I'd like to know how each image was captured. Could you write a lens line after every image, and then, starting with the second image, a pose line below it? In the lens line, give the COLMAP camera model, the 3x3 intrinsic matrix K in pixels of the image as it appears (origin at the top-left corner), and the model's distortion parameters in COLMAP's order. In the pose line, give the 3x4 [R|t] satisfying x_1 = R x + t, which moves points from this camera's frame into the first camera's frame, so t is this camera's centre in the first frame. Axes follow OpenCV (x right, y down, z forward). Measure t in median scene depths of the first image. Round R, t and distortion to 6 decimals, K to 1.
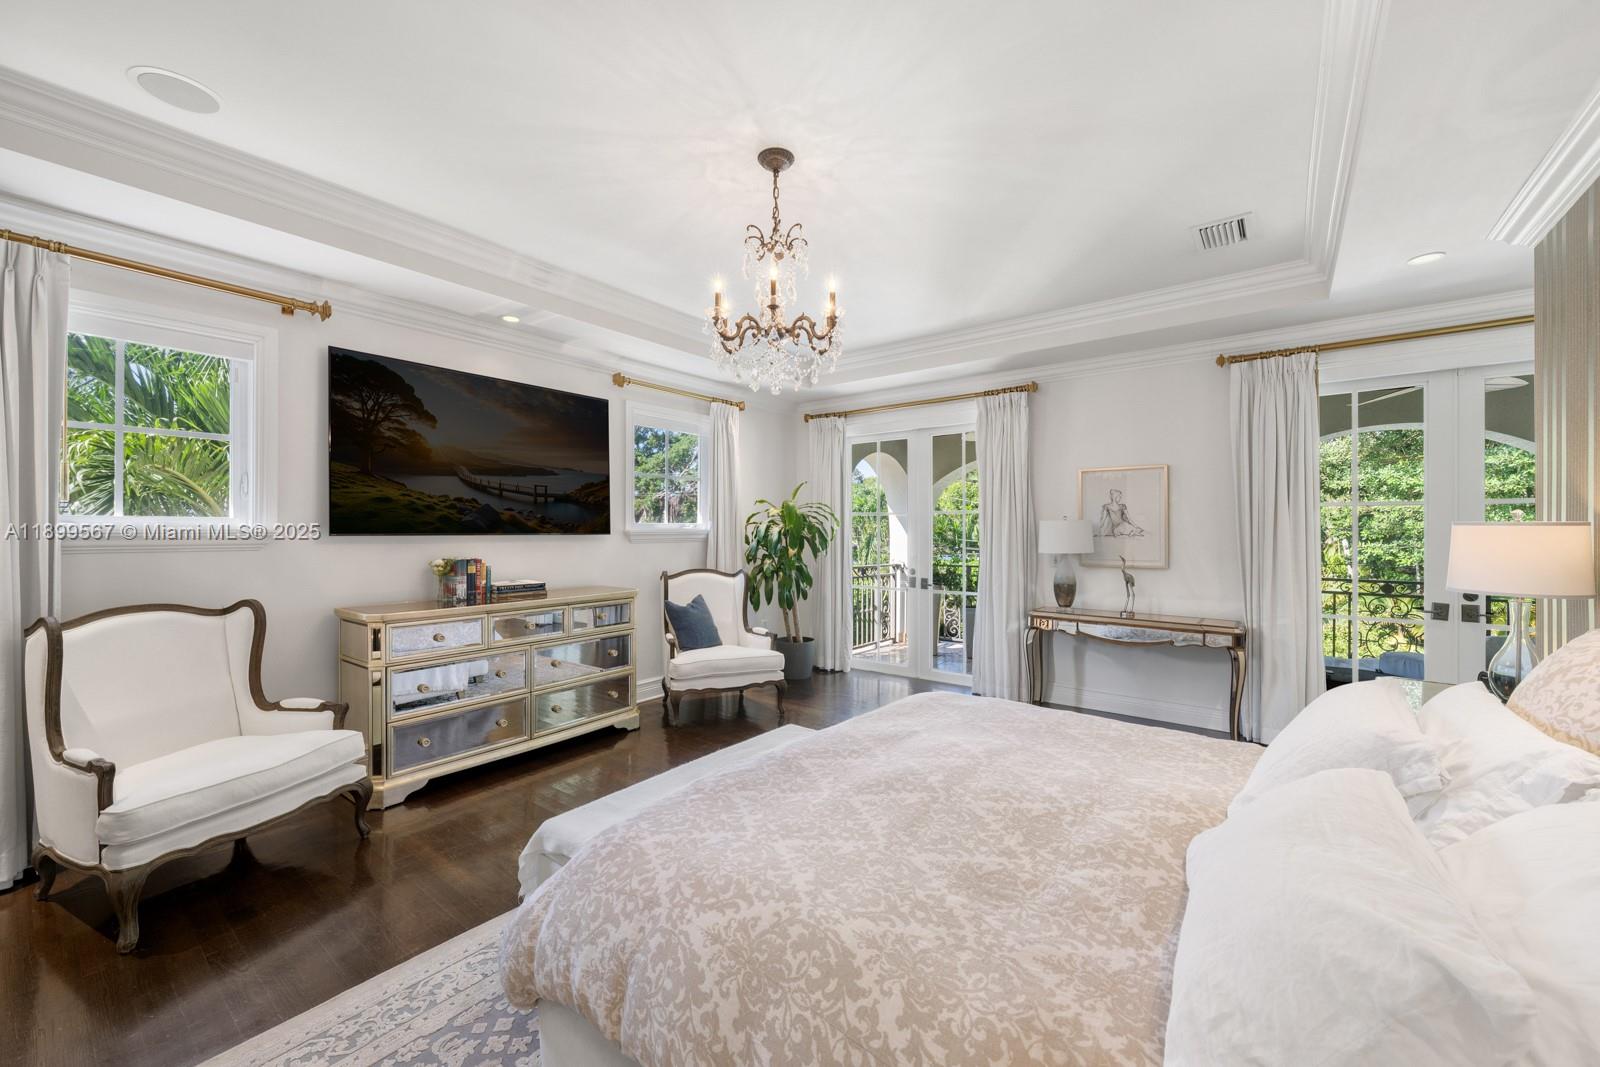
lens RADIAL K [[624.7, 0, 797.0], [0, 624.7, 537.4], [0, 0, 1]] dist [-0.002794, -0.000240]
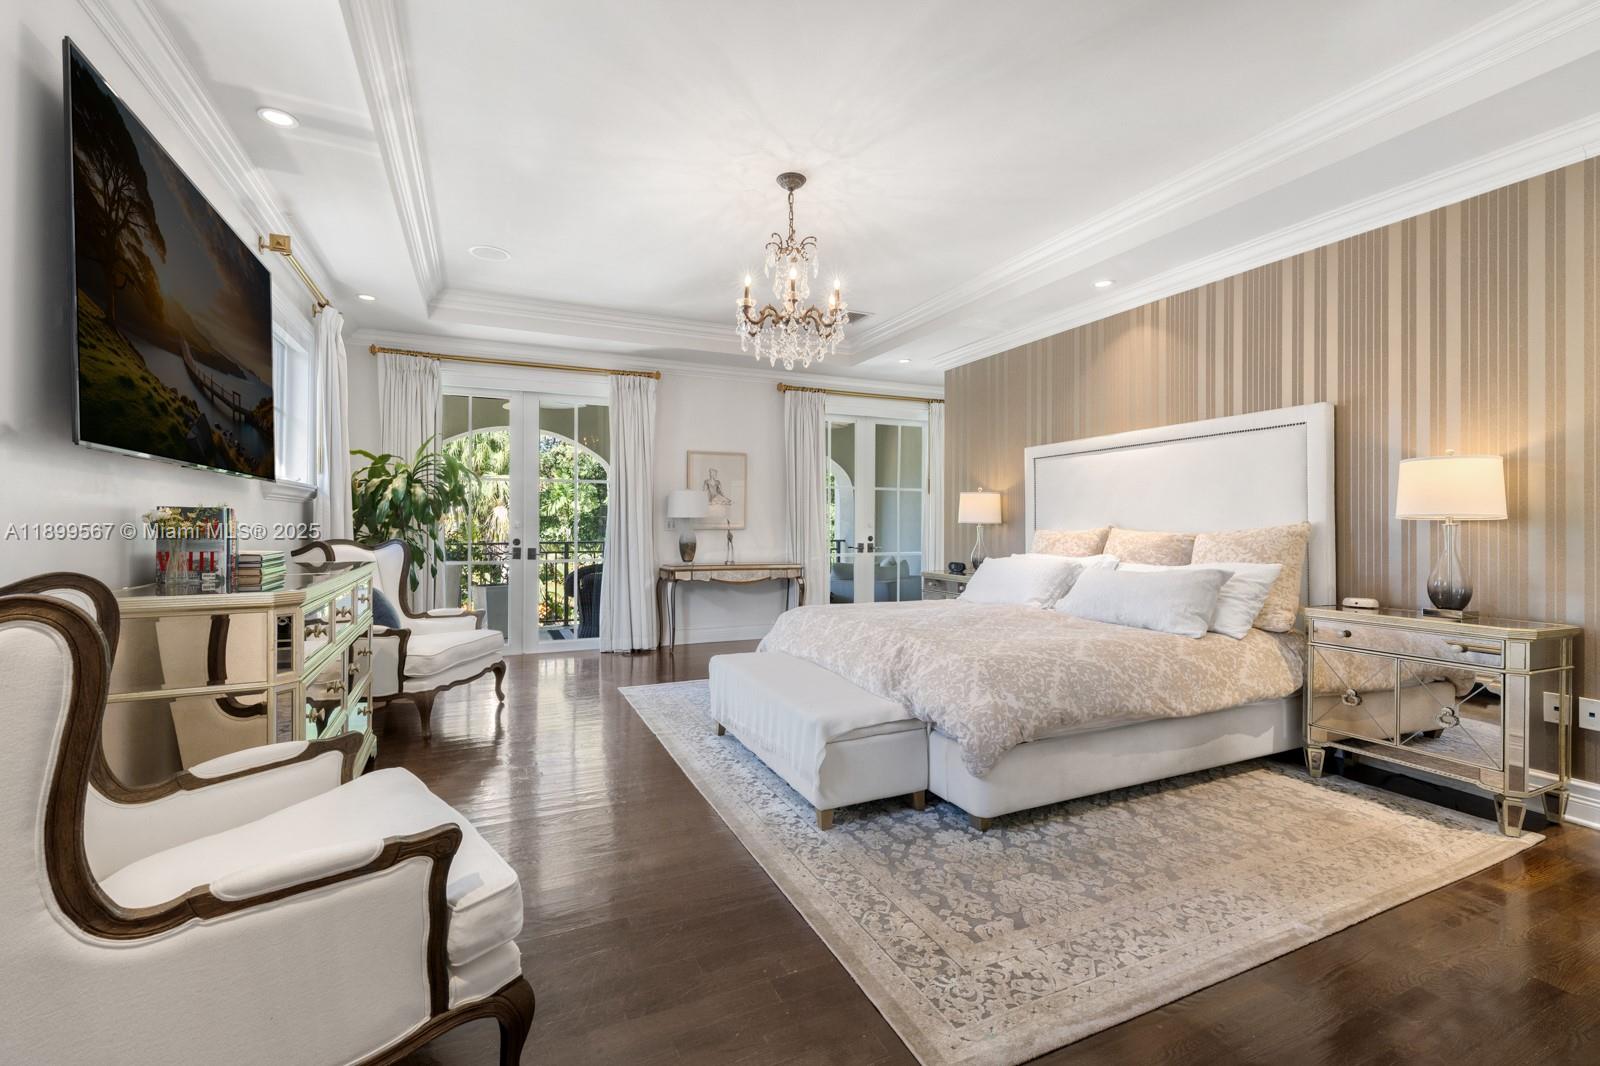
lens RADIAL K [[682.7, 0, 796.8], [0, 682.7, 525.5], [0, 0, 1]] dist [0.003472, 0.000025]
pose [[0.462945, -0.002724, 0.886383, -0.696353], [0.008227, 0.999965, -0.001224, 0.045978], [-0.886349, 0.007859, 0.462952, 0.203482]]
